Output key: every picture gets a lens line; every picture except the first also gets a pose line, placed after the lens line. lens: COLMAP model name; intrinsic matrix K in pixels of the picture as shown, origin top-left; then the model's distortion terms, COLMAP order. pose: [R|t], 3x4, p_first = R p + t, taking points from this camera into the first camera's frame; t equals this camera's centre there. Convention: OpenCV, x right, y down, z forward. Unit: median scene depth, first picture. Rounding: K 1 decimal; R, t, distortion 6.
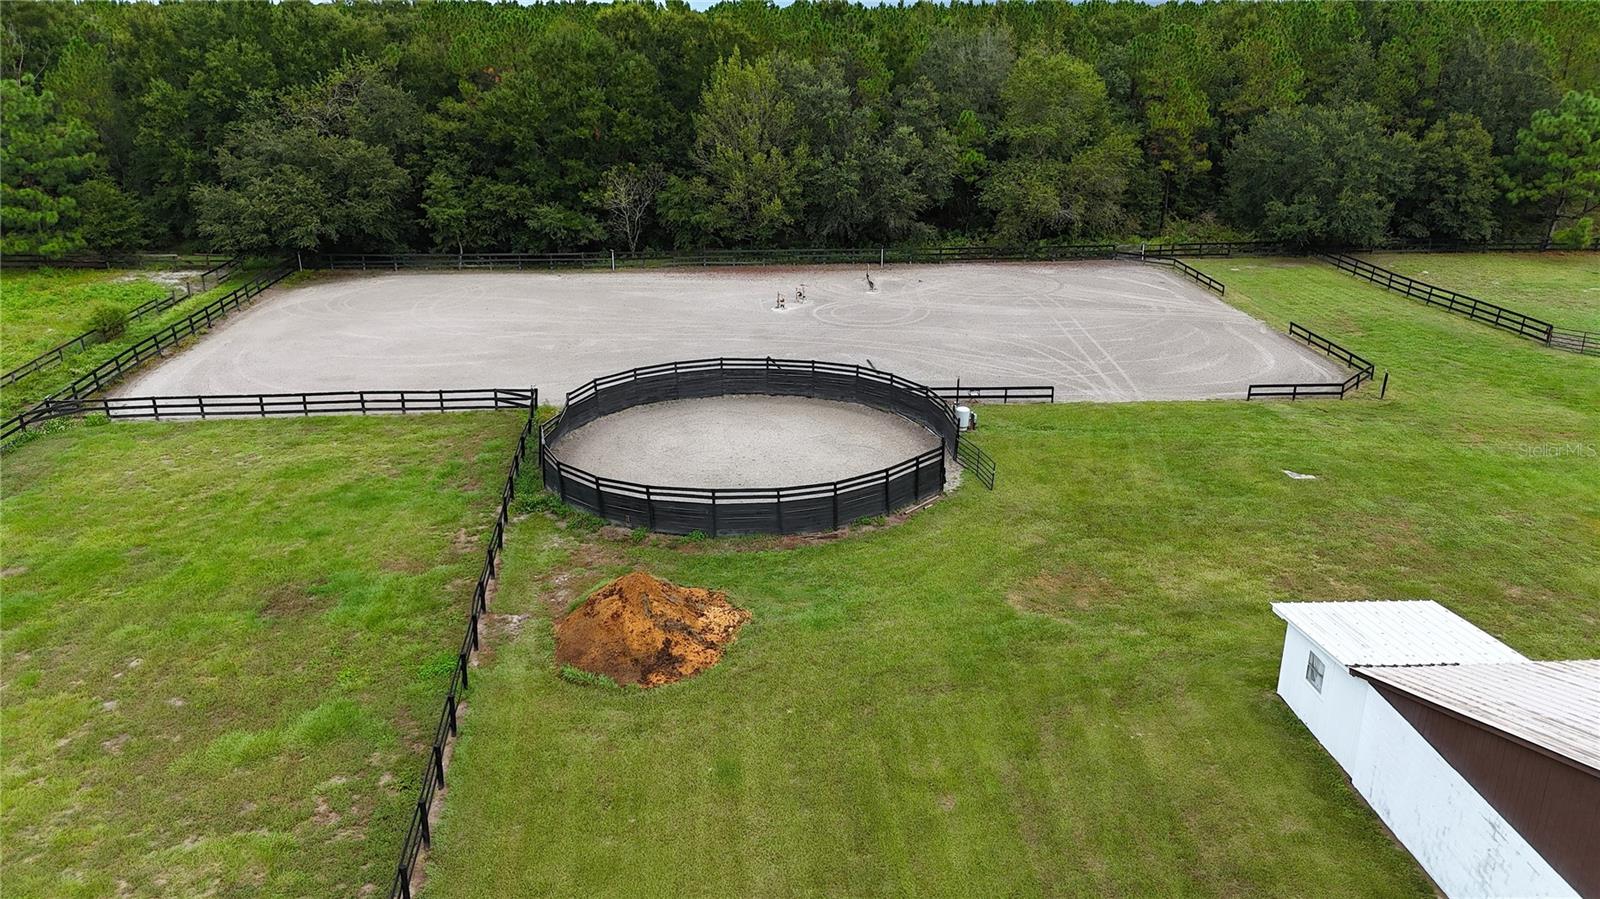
lens RADIAL K [[1160.0, 0, 803.1], [0, 1160.0, 451.4], [0, 0, 1]] dist [0.007514, -0.010071]
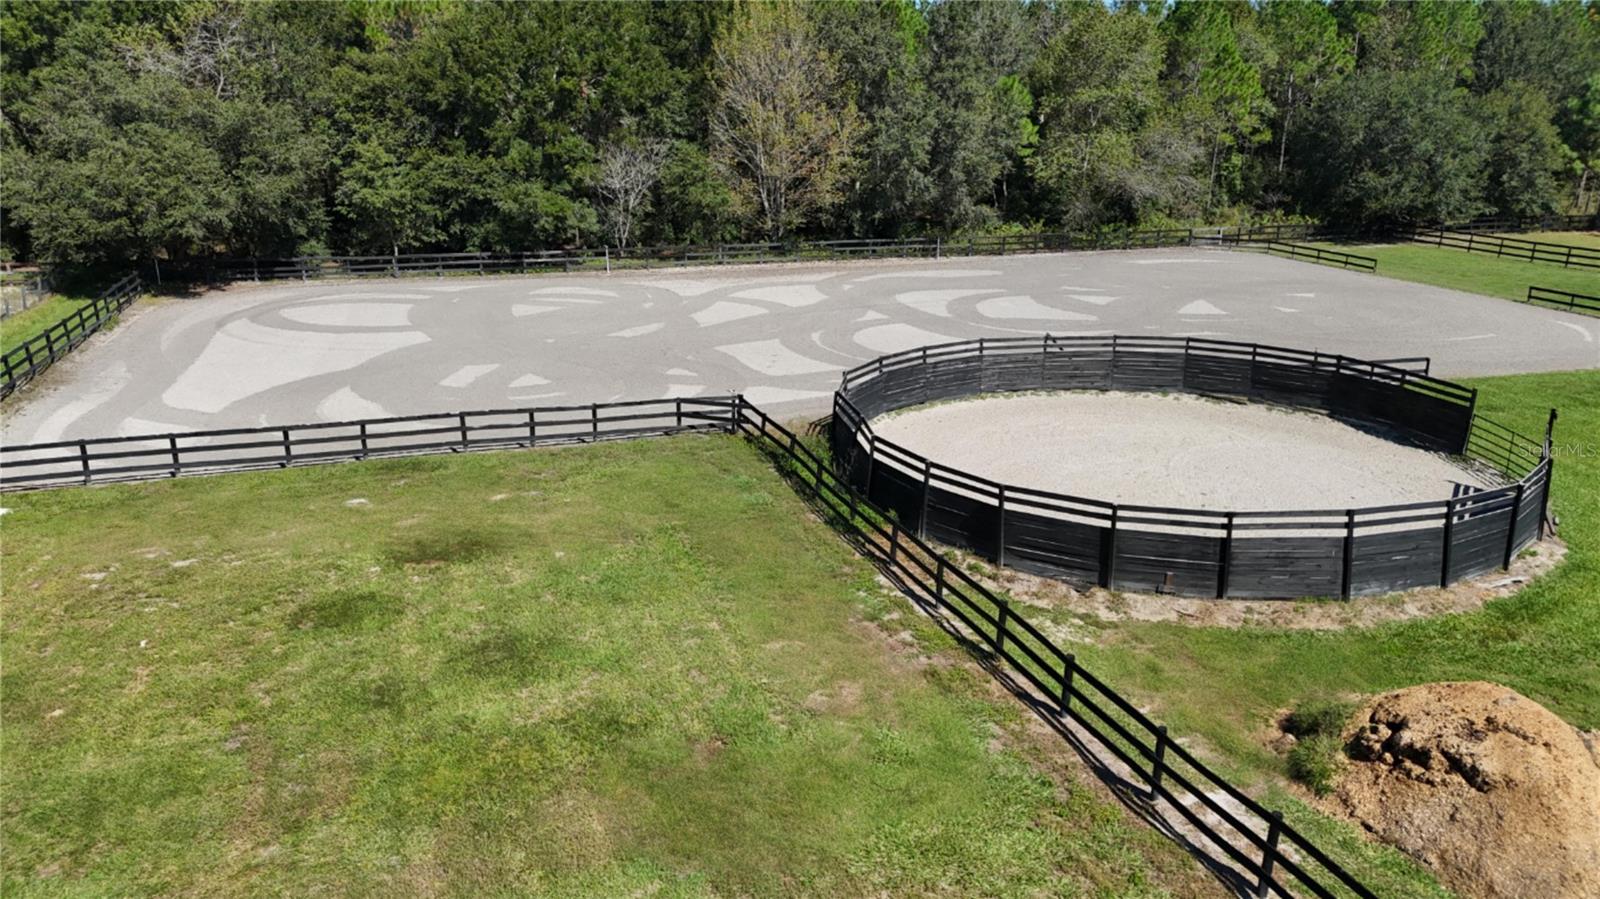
lens RADIAL K [[1160.0, 0, 798.1], [0, 1160.0, 447.1], [0, 0, 1]] dist [0.007514, -0.010071]
pose [[0.974197, -0.062305, 0.216929, -0.230068], [0.075540, 0.995720, -0.053252, 0.006026], [-0.212683, 0.068265, 0.974734, 0.269912]]
